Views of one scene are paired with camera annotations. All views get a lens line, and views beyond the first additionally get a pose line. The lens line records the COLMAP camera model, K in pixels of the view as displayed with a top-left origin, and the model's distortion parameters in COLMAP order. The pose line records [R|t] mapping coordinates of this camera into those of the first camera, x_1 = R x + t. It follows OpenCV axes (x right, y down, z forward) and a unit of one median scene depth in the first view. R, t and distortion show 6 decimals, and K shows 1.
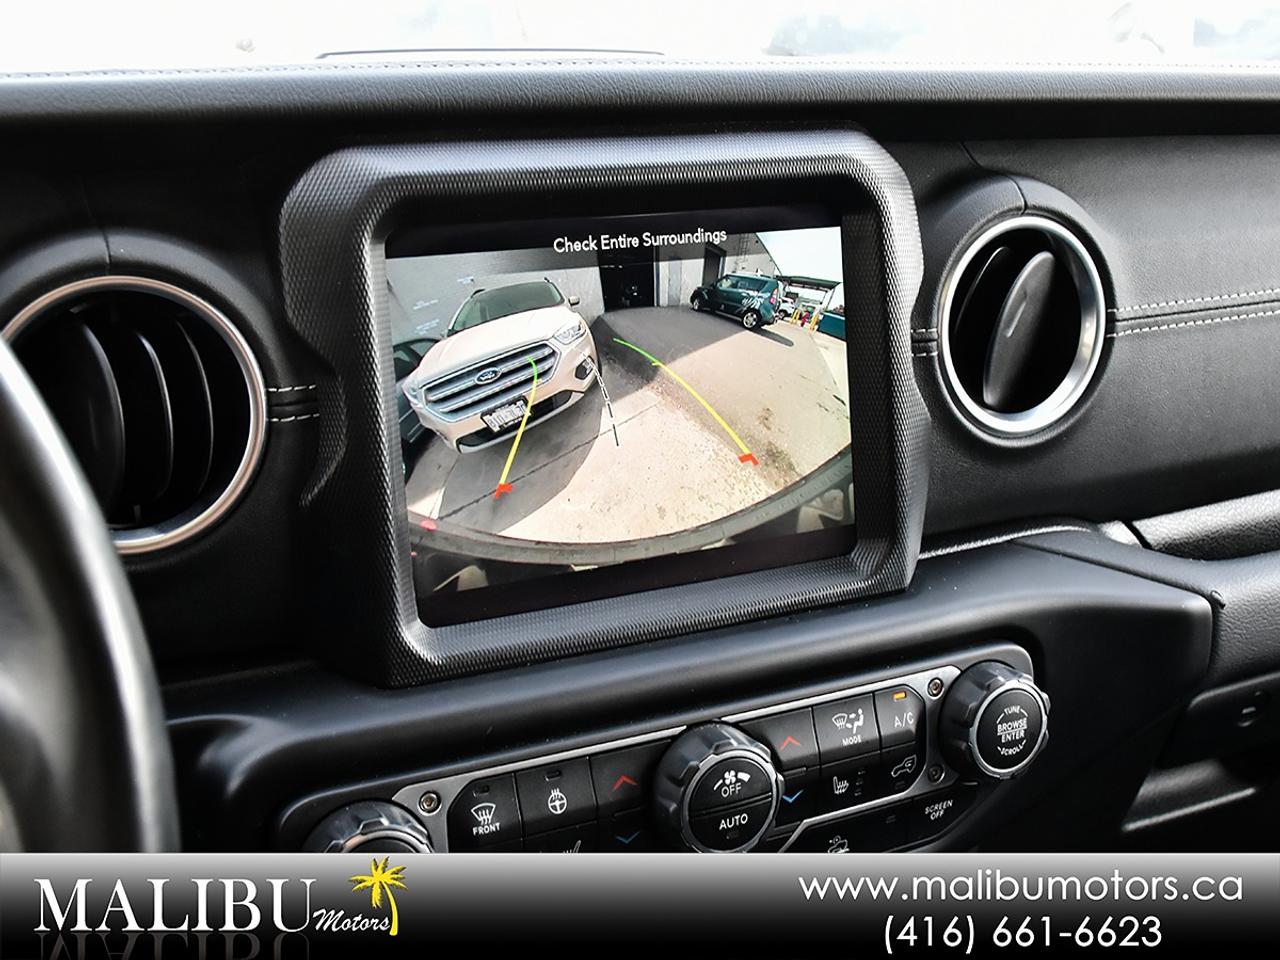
lens RADIAL K [[1627.7, 0, 640.0], [0, 1627.7, 480.0], [0, 0, 1]] dist [-0.021299, -0.037817]
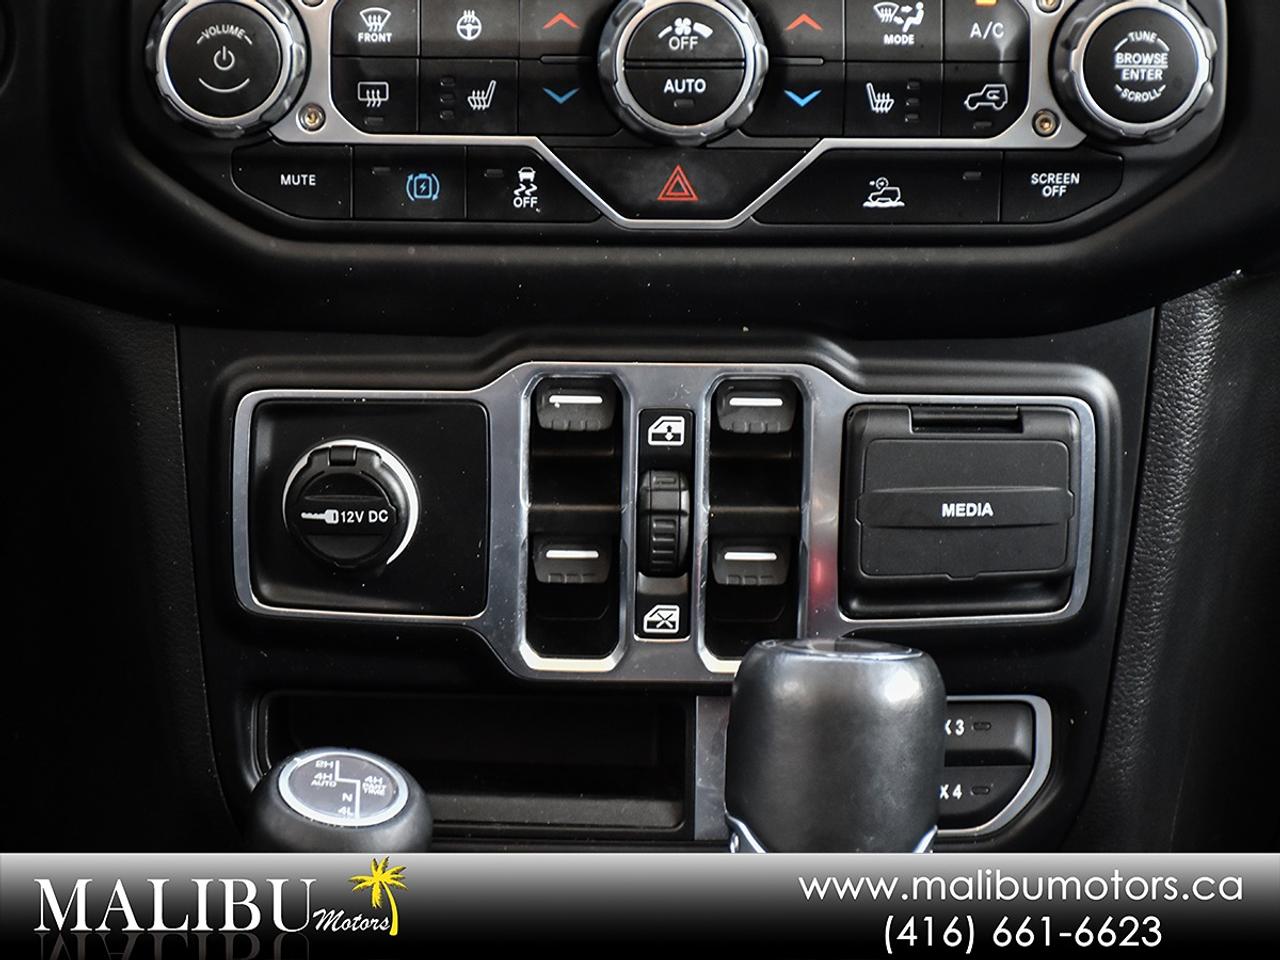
lens RADIAL K [[4490.8, 0, 617.6], [0, 4490.8, 480.2], [0, 0, 1]] dist [-0.062584, 1.341636]
pose [[0.904444, 0.114494, -0.410941, 0.892989], [-0.127514, 0.991827, -0.004309, 0.389371], [0.407089, 0.056298, 0.911652, -0.940169]]
